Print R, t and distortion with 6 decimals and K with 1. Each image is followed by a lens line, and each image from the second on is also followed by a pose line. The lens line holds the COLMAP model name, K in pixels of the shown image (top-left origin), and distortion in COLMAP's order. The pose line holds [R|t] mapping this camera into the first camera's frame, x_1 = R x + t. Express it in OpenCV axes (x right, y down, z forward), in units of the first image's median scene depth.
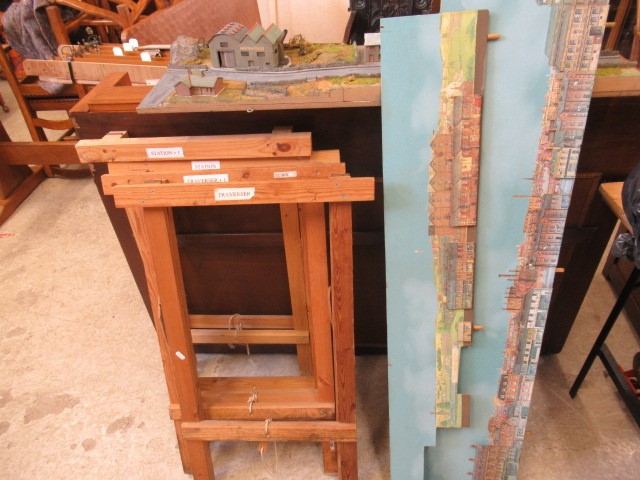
lens RADIAL K [[471.5, 0, 320.4], [0, 471.5, 241.3], [0, 0, 1]] dist [-0.018625, 0.009411]
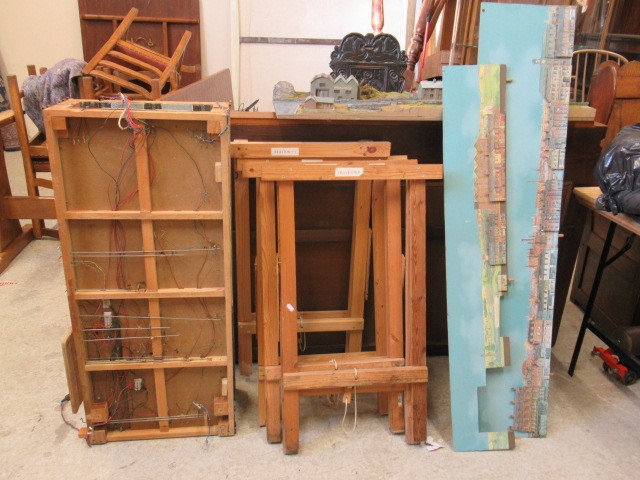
lens RADIAL K [[535.3, 0, 319.3], [0, 535.3, 238.9], [0, 0, 1]] dist [0.001736, -0.020134]
pose [[0.984537, 0.012193, 0.174754, -0.503666], [0.034846, 0.964007, -0.263583, 0.473224], [-0.171678, 0.265596, 0.948676, -0.429038]]
